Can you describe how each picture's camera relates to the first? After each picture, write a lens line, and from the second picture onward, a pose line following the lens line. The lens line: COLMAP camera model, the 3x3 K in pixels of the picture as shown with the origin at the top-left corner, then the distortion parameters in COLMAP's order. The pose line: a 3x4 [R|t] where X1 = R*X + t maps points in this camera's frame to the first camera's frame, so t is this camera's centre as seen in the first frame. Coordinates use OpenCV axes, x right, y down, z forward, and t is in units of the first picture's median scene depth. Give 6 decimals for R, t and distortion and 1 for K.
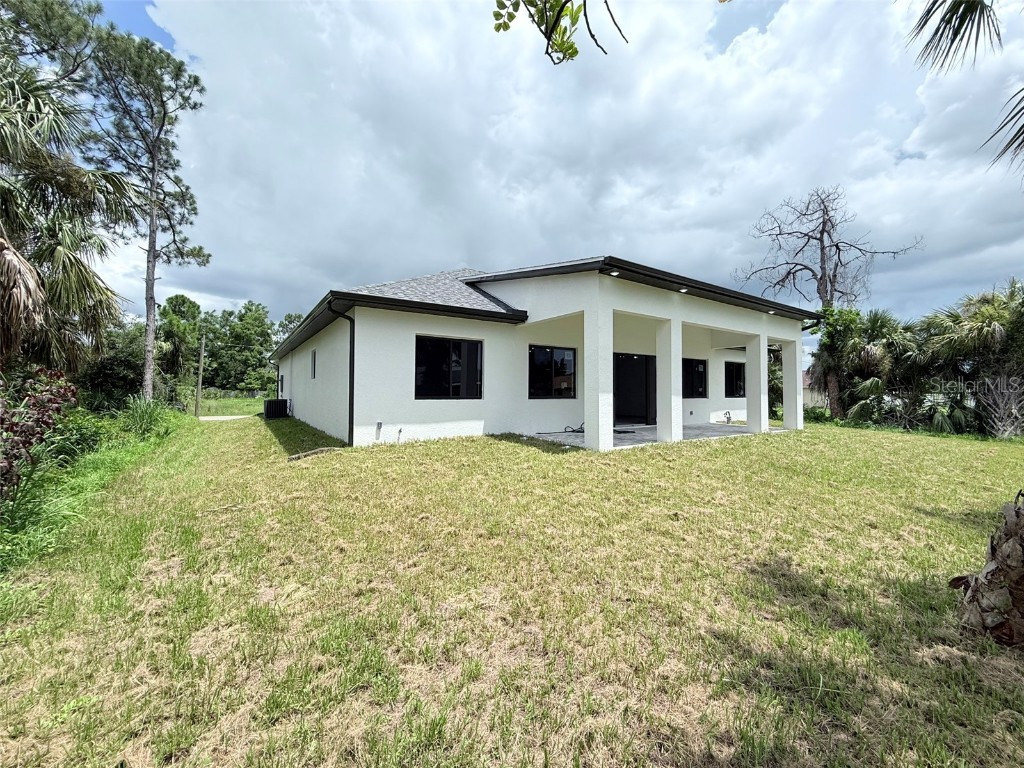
lens RADIAL K [[415.1, 0, 512.0], [0, 415.1, 384.0], [0, 0, 1]] dist [0.001437, 0.000030]
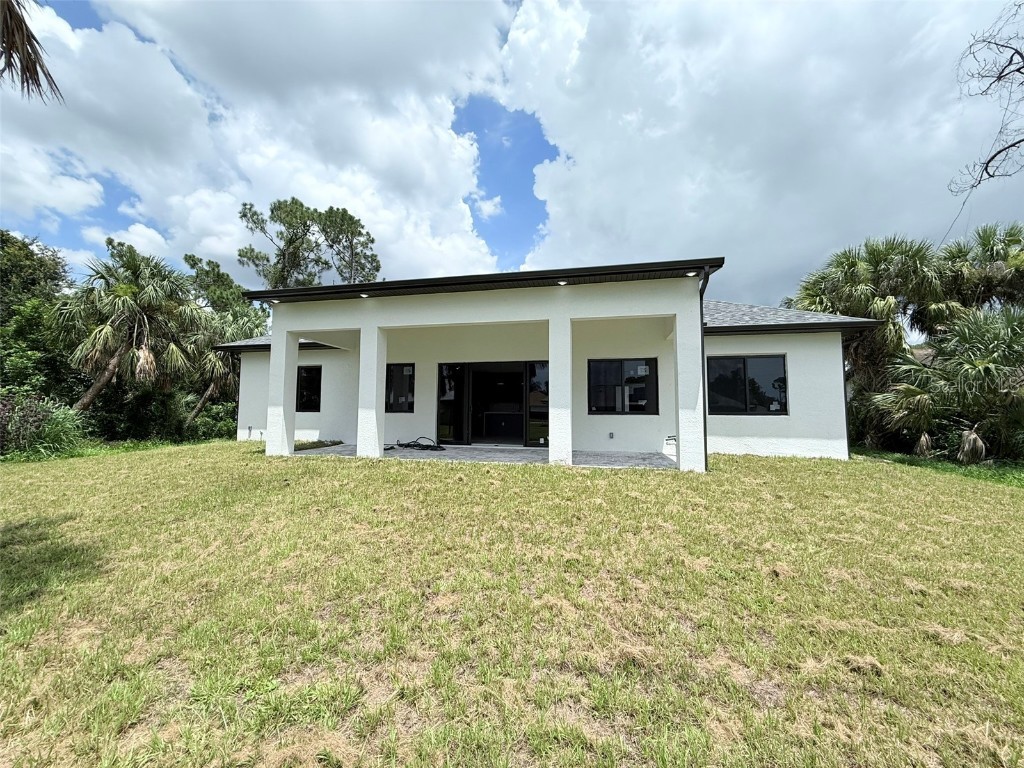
lens RADIAL K [[415.1, 0, 512.0], [0, 415.1, 384.0], [0, 0, 1]] dist [0.001437, 0.000030]
pose [[0.678125, -0.049495, -0.733278, 0.924794], [0.015005, 0.998454, -0.053517, 0.019382], [0.734793, 0.025288, 0.677819, 0.427253]]
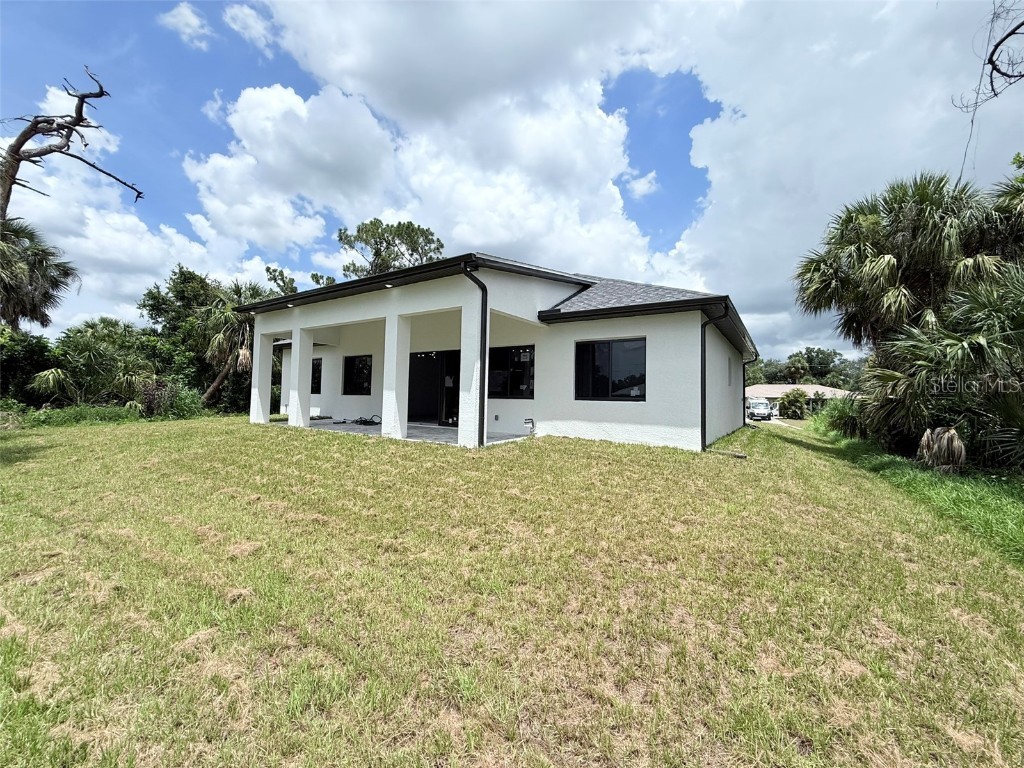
lens RADIAL K [[410.0, 0, 508.2], [0, 410.0, 380.9], [0, 0, 1]] dist [0.000604, 0.000498]
pose [[0.374480, -0.031755, -0.926691, 1.260811], [0.003913, 0.999459, -0.032667, 0.029726], [0.927227, 0.008607, 0.374401, 0.805337]]
